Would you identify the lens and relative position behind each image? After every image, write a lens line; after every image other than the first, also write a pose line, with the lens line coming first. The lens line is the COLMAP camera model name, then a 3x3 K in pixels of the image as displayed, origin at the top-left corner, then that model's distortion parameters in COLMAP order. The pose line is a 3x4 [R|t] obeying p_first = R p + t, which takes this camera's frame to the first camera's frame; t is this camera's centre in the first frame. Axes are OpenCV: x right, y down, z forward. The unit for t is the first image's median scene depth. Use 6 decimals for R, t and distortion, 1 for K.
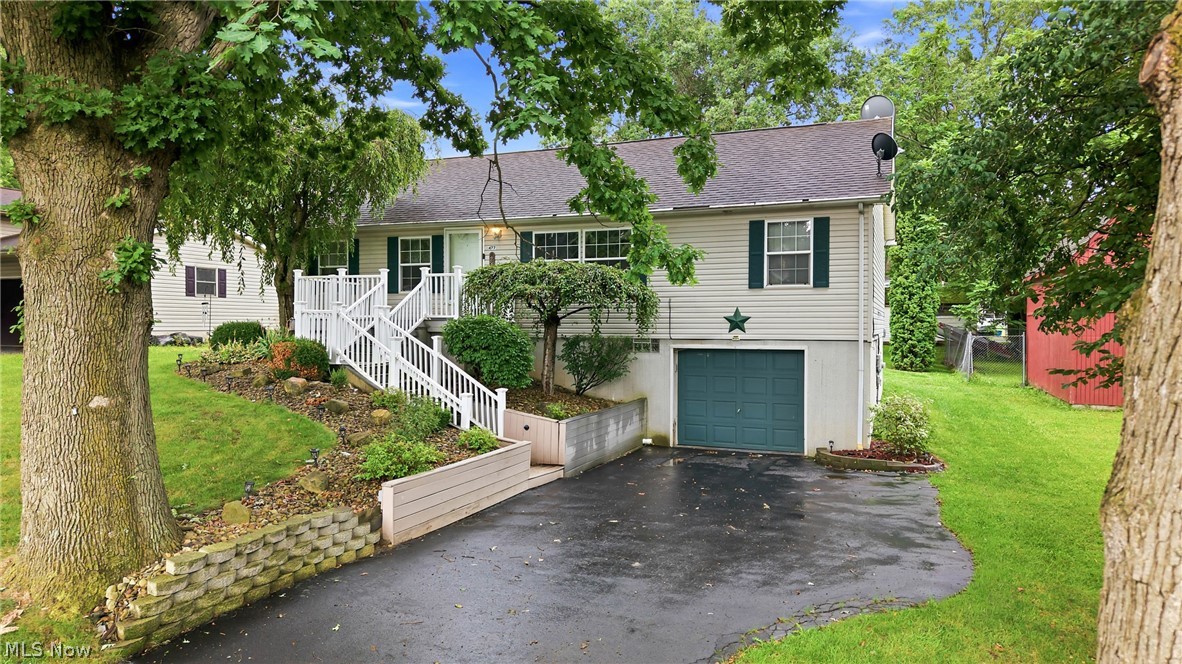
lens RADIAL K [[789.1, 0, 595.0], [0, 789.1, 333.8], [0, 0, 1]] dist [0.029401, -0.023018]
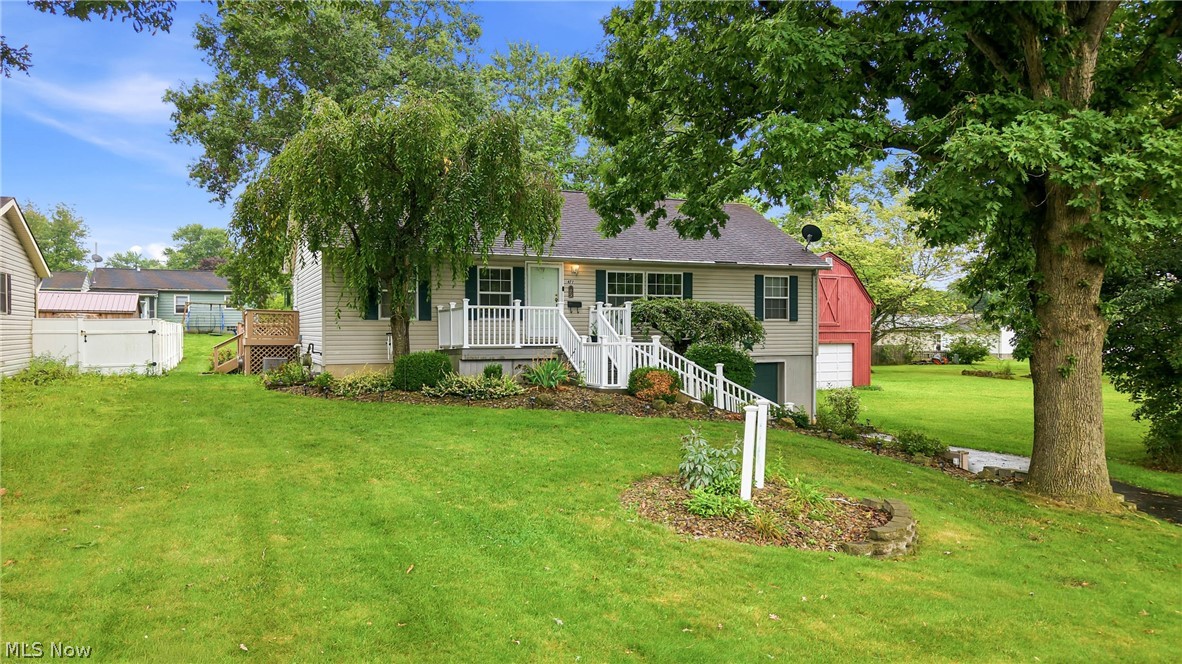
lens RADIAL K [[789.1, 0, 586.3], [0, 789.1, 328.8], [0, 0, 1]] dist [0.029401, -0.023018]
pose [[0.693135, -0.004357, 0.720794, -1.035071], [0.012376, 0.999906, -0.005857, -0.036867], [-0.720701, 0.012980, 0.693124, 0.208344]]
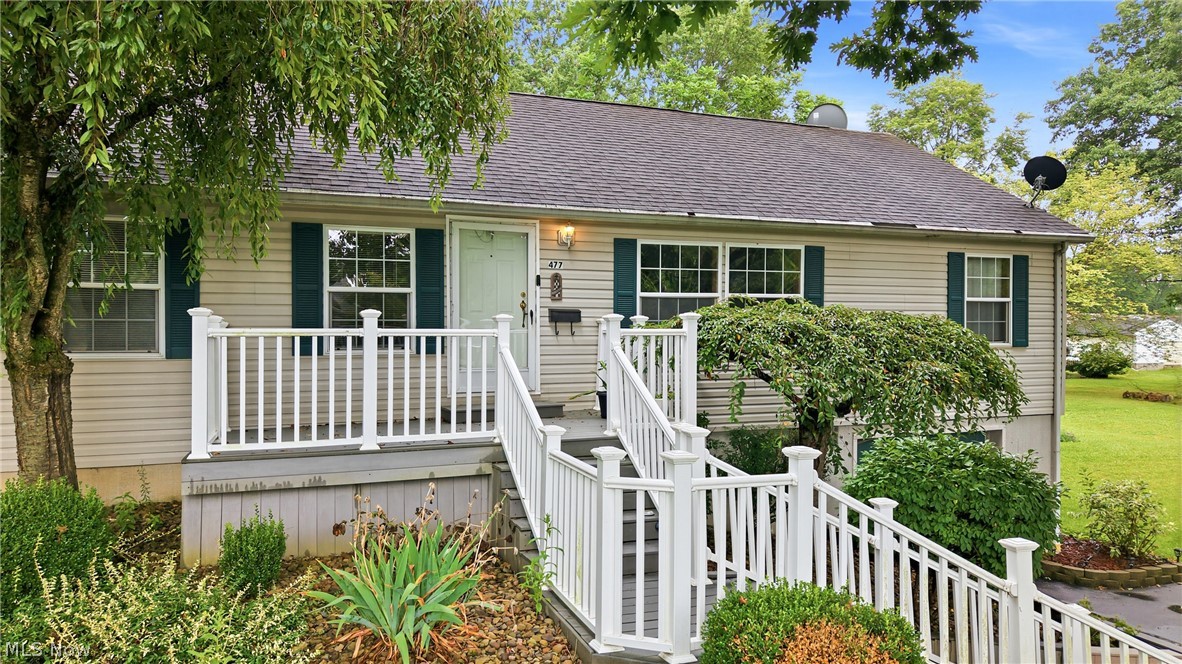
lens RADIAL K [[789.1, 0, 591.2], [0, 789.1, 330.0], [0, 0, 1]] dist [0.029401, -0.023018]
pose [[0.730961, -0.006182, 0.682391, -0.504770], [0.008612, 0.999963, -0.000166, -0.073135], [-0.682365, 0.005998, 0.730987, 0.676217]]
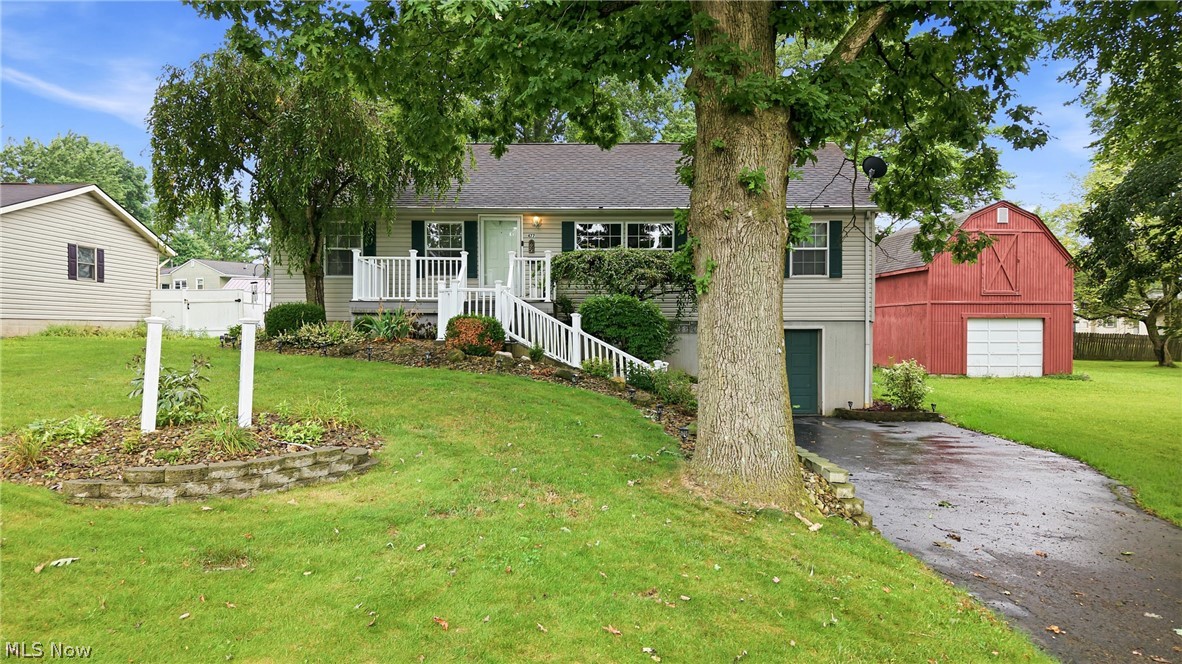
lens RADIAL K [[789.1, 0, 589.7], [0, 789.1, 329.1], [0, 0, 1]] dist [0.029401, -0.023018]
pose [[0.925005, -0.003664, 0.379937, -0.501027], [0.007396, 0.999938, -0.008363, 0.026599], [-0.379882, 0.010546, 0.924975, 0.008116]]
